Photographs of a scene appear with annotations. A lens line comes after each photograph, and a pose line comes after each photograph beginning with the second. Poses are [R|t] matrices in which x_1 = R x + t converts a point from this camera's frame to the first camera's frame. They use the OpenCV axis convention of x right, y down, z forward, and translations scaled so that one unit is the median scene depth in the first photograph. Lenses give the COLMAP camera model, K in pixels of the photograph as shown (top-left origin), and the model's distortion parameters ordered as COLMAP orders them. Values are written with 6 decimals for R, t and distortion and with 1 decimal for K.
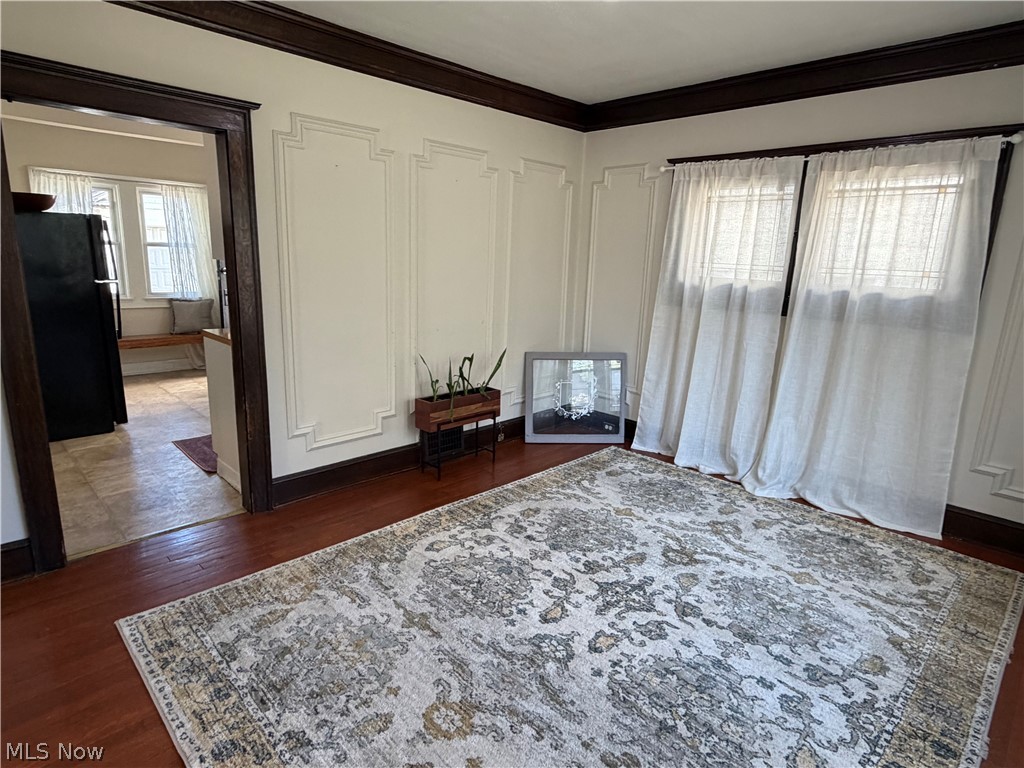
lens RADIAL K [[570.2, 0, 513.4], [0, 570.2, 390.5], [0, 0, 1]] dist [0.001066, -0.001457]
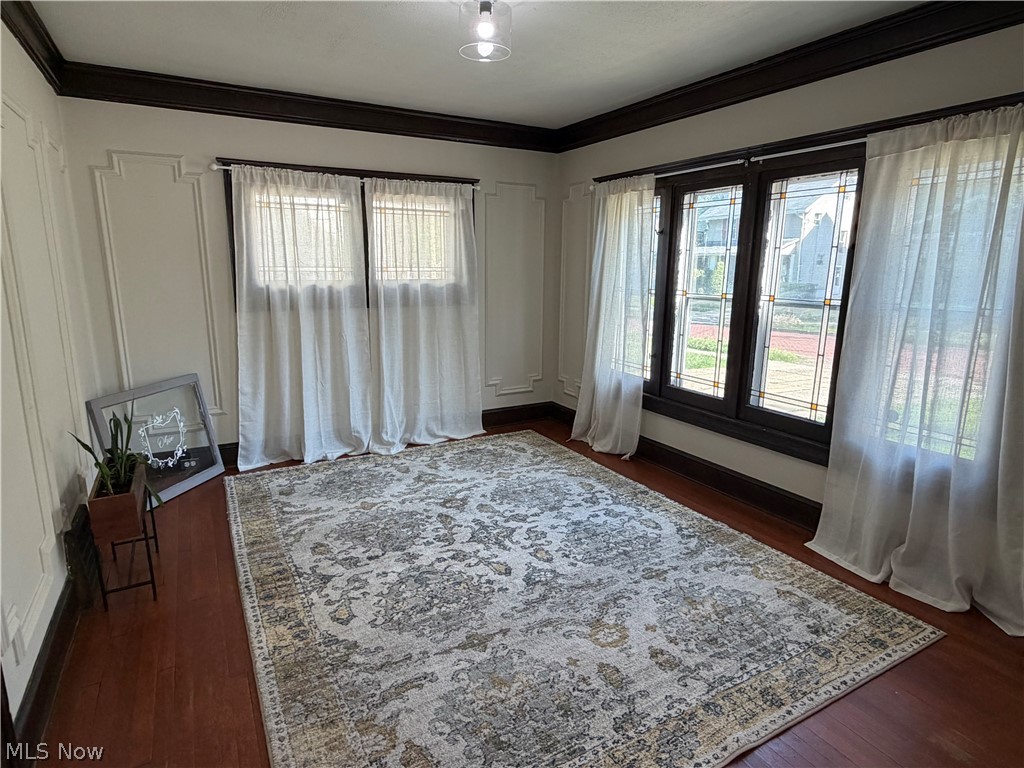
lens RADIAL K [[570.2, 0, 508.5], [0, 570.2, 388.7], [0, 0, 1]] dist [0.001066, -0.001457]
pose [[0.267419, -0.237816, 0.933772, -0.764506], [0.225521, 0.957597, 0.179298, -0.141950], [-0.936818, 0.162638, 0.309713, 0.449511]]
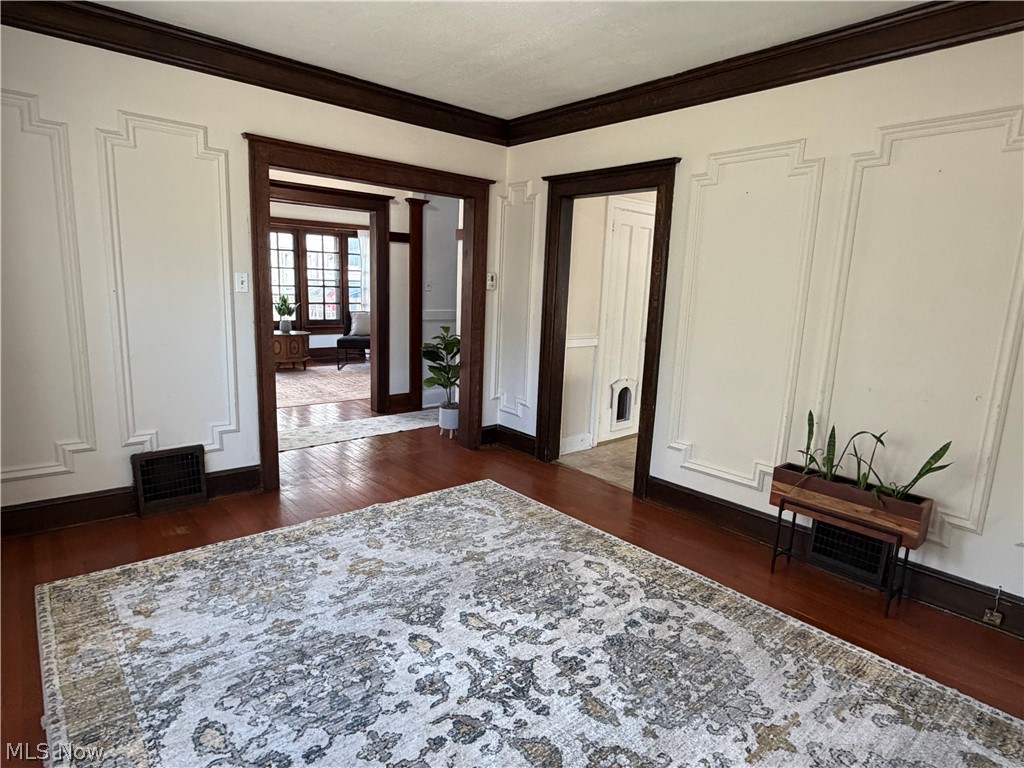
lens RADIAL K [[570.2, 0, 501.5], [0, 570.2, 385.5], [0, 0, 1]] dist [0.001066, -0.001457]
pose [[-0.077445, 0.142251, -0.986796, 0.792027], [-0.271834, 0.949256, 0.158173, -0.131184], [0.959223, 0.280494, -0.034846, 0.781380]]
